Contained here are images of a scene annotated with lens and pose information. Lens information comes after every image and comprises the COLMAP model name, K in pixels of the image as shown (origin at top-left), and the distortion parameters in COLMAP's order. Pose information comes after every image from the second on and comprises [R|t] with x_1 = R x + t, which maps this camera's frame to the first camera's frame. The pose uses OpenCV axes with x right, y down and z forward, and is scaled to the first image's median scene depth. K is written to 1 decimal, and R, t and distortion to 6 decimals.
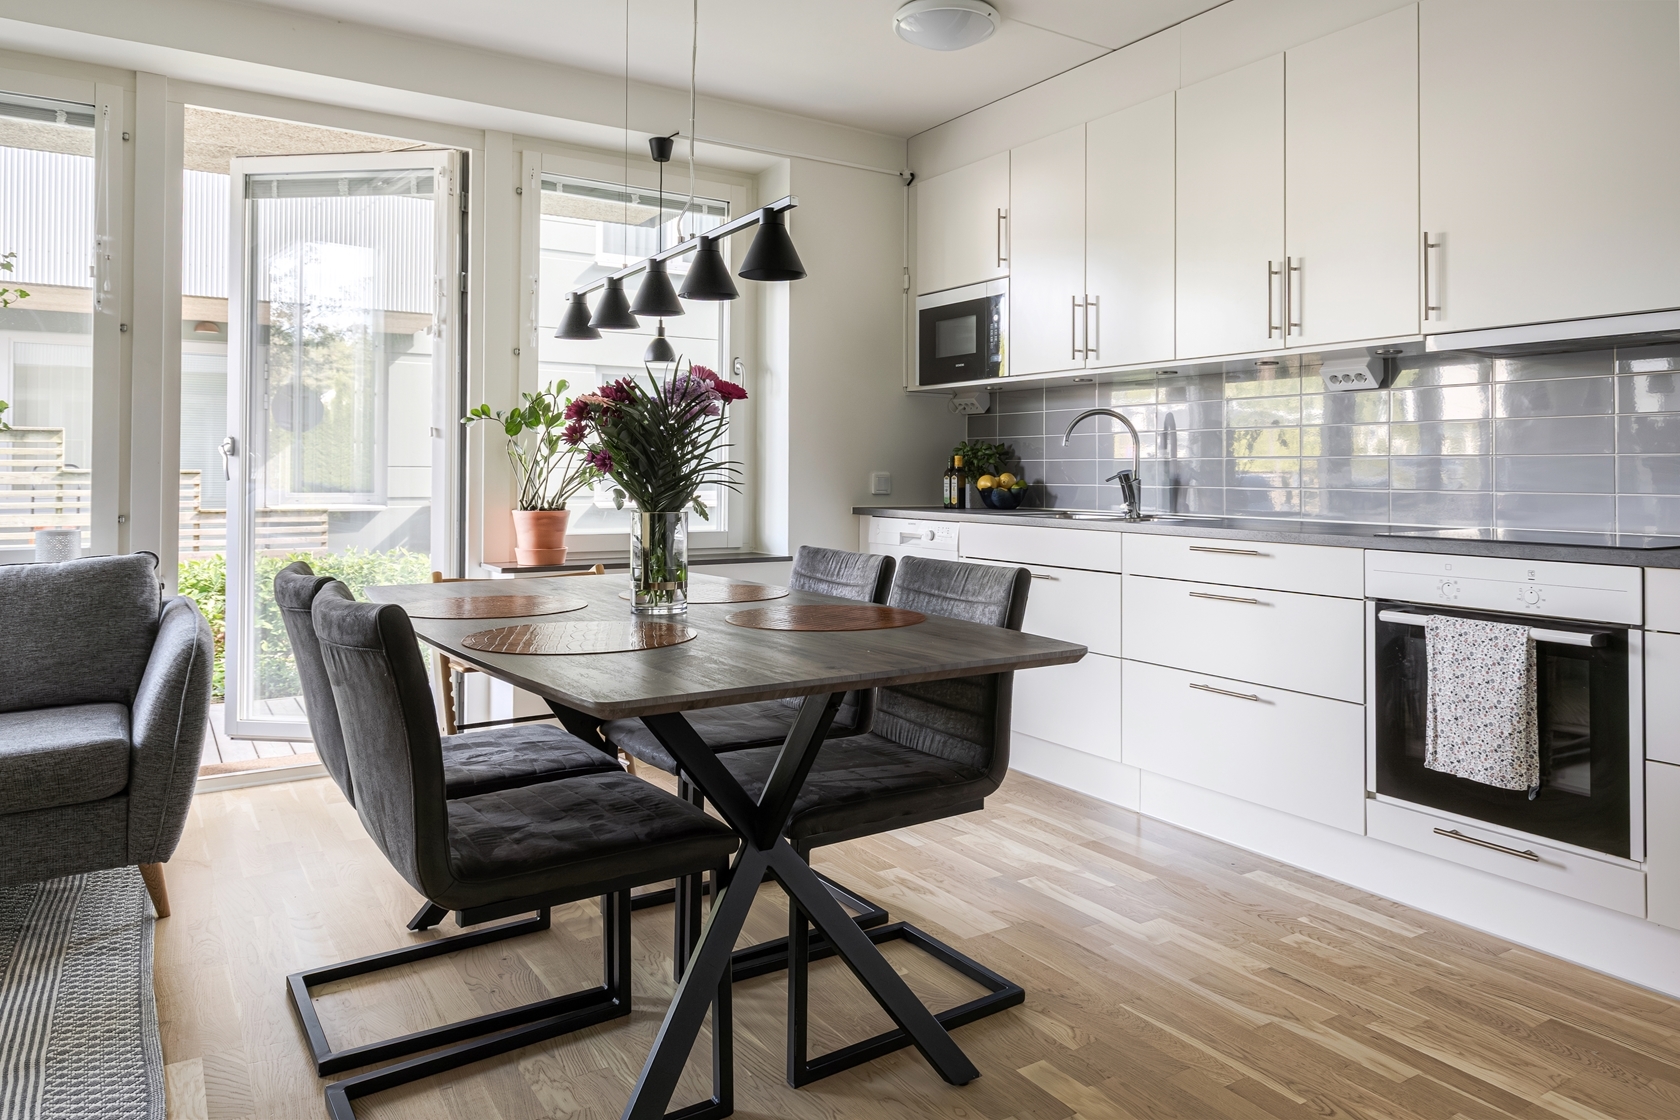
lens RADIAL K [[1101.1, 0, 887.3], [0, 1101.1, 452.9], [0, 0, 1]] dist [0.006415, -0.000670]
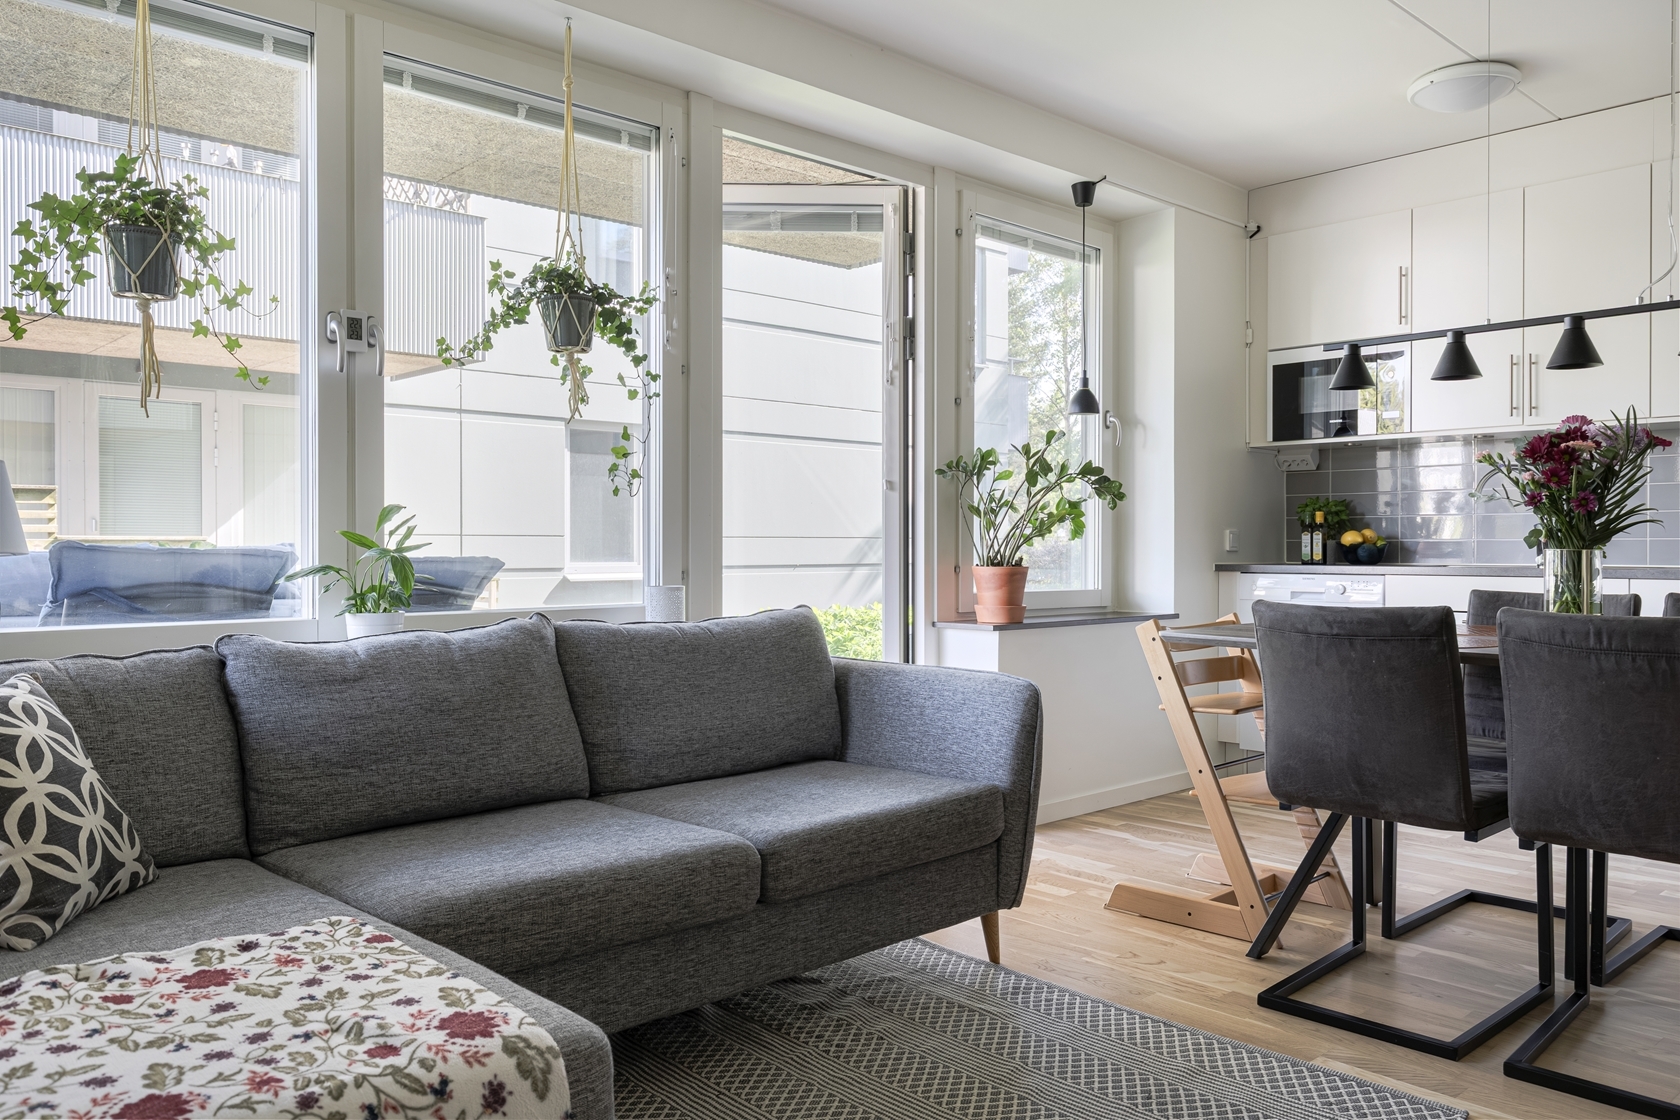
lens RADIAL K [[1248.6, 0, 838.5], [0, 1248.6, 545.3], [0, 0, 1]] dist [0.004765, 0.001628]
pose [[0.984966, -0.005223, 0.172671, -0.618105], [0.002566, 0.999875, 0.015608, 0.015760], [-0.172731, -0.014930, 0.984856, -0.049155]]
